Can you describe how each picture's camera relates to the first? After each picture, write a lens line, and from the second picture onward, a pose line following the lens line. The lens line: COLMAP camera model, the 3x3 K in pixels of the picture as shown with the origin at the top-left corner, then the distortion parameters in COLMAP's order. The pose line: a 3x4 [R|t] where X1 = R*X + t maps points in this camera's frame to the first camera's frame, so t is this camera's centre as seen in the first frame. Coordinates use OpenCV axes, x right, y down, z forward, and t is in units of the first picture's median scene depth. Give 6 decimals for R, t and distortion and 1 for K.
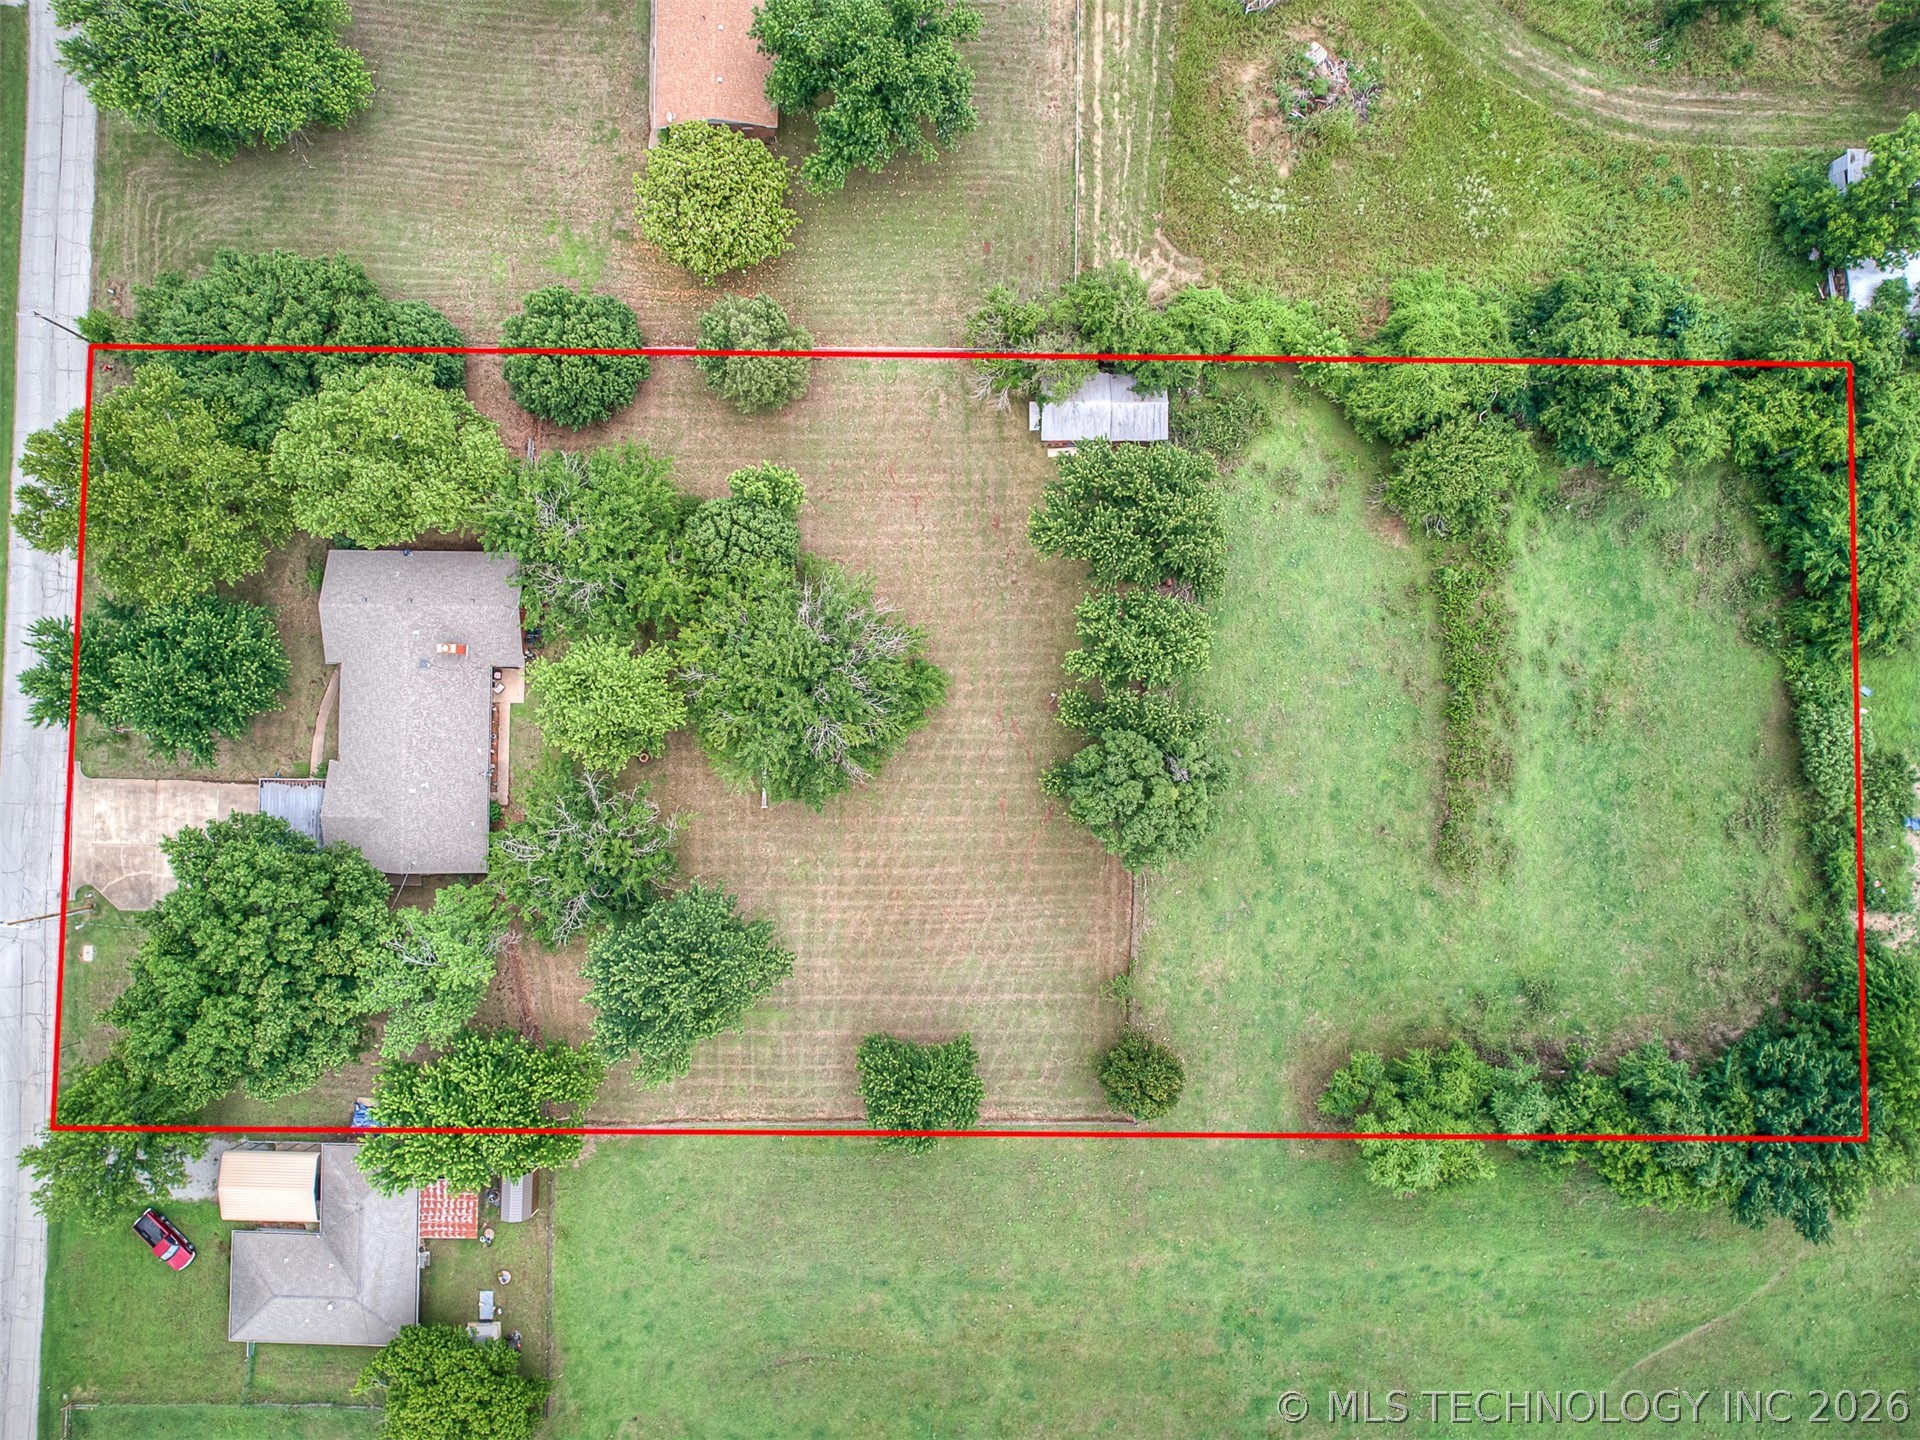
lens RADIAL K [[1354.2, 0, 960.0], [0, 1354.2, 720.0], [0, 0, 1]] dist [-0.023081, 0.001771]
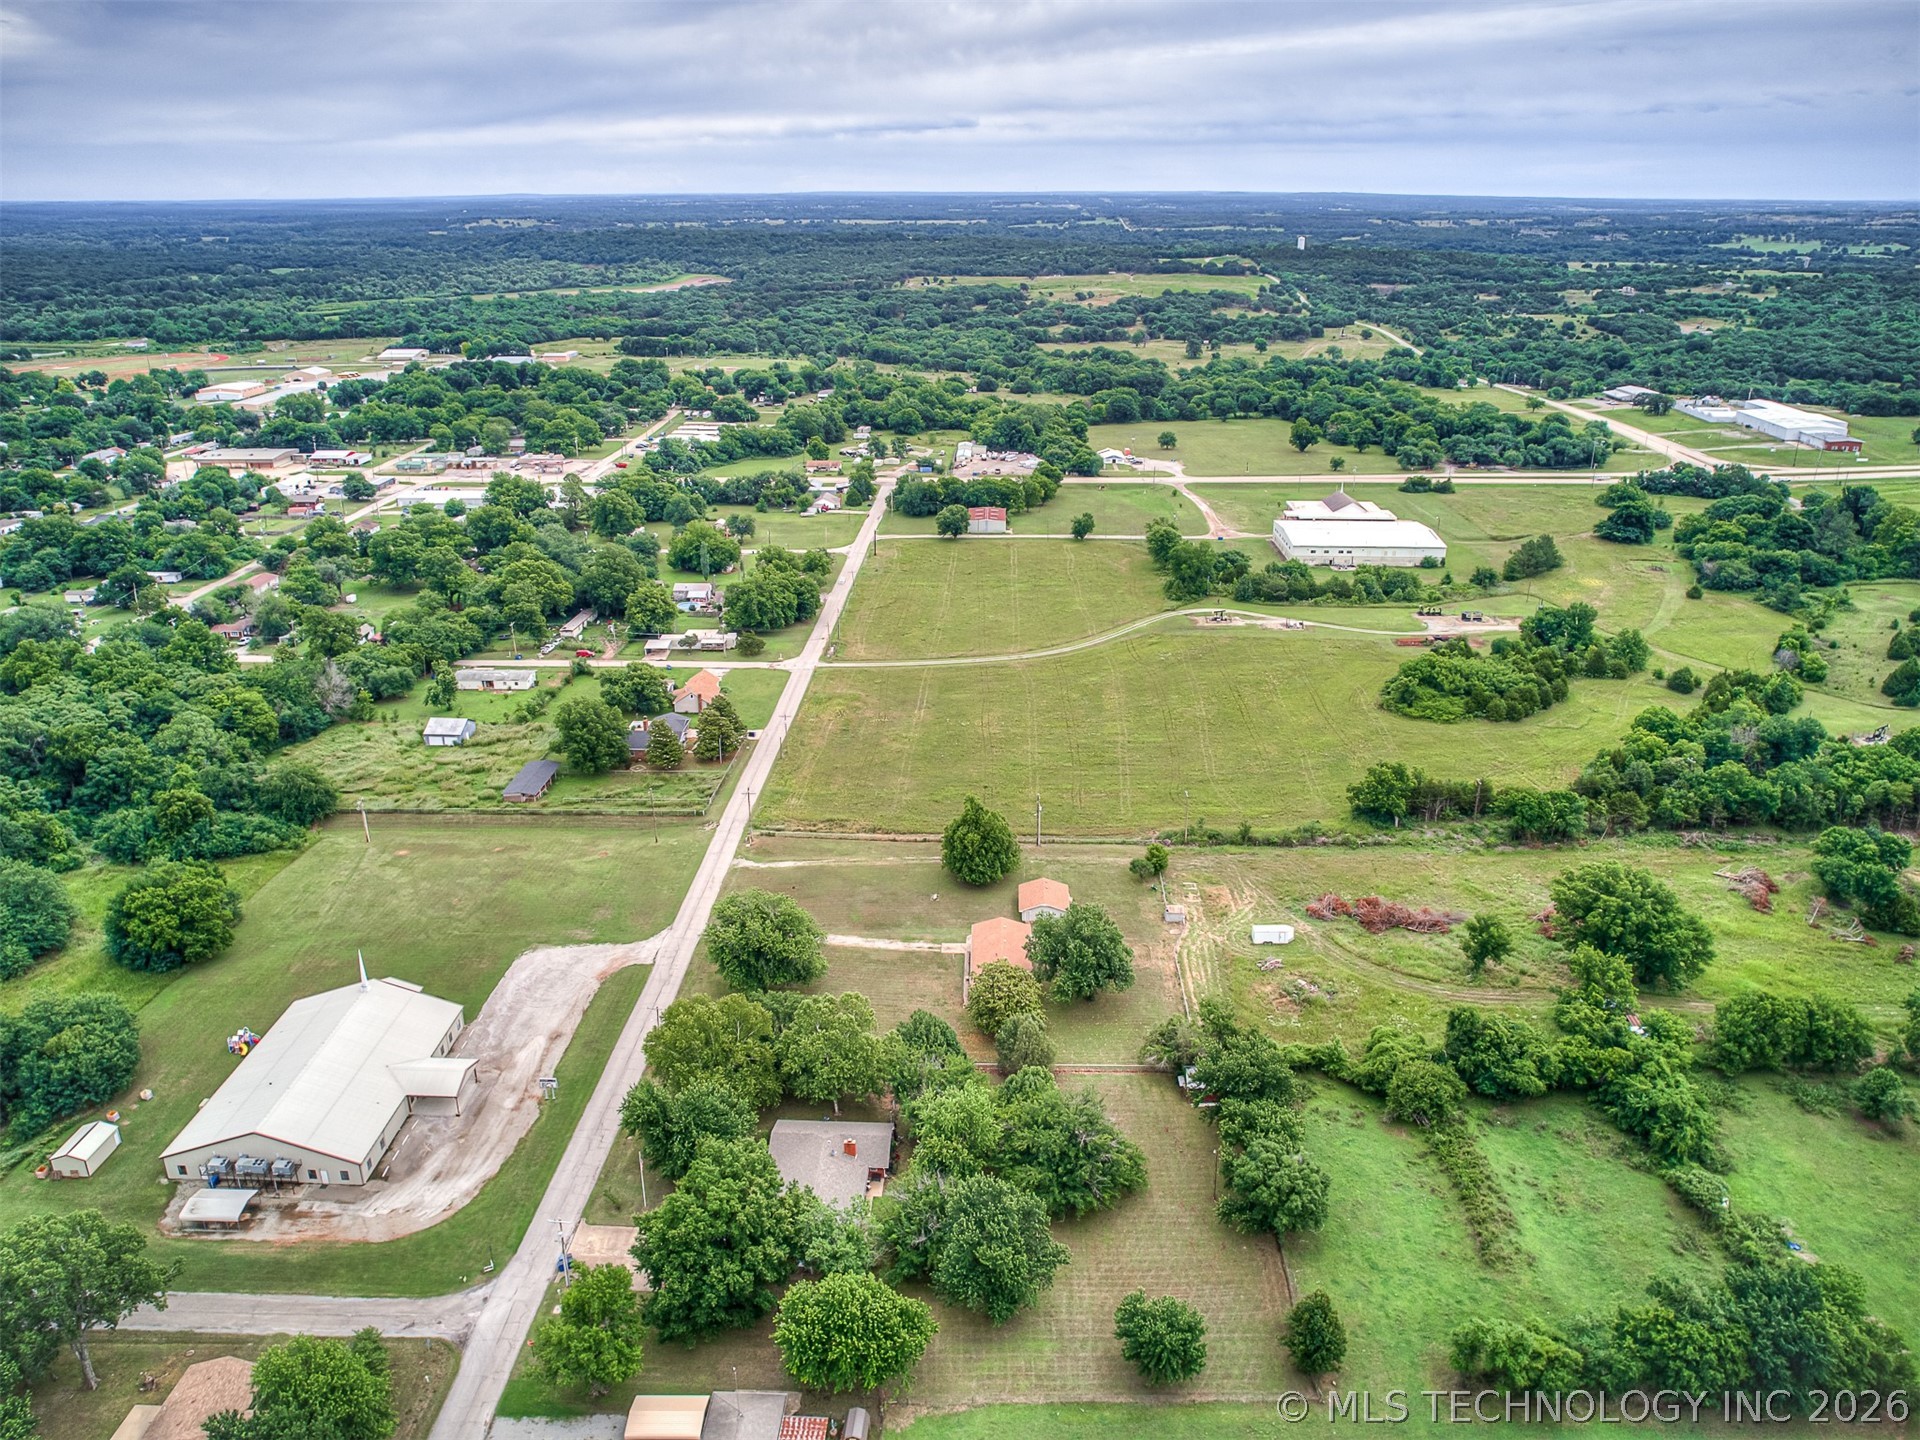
lens RADIAL K [[1354.2, 0, 960.0], [0, 1354.2, 720.0], [0, 0, 1]] dist [-0.023081, 0.001771]
pose [[0.999495, 0.021165, -0.023704, -0.209650], [-0.030131, 0.394126, -0.918562, 1.254918], [-0.010099, 0.918812, 0.394565, -0.147651]]
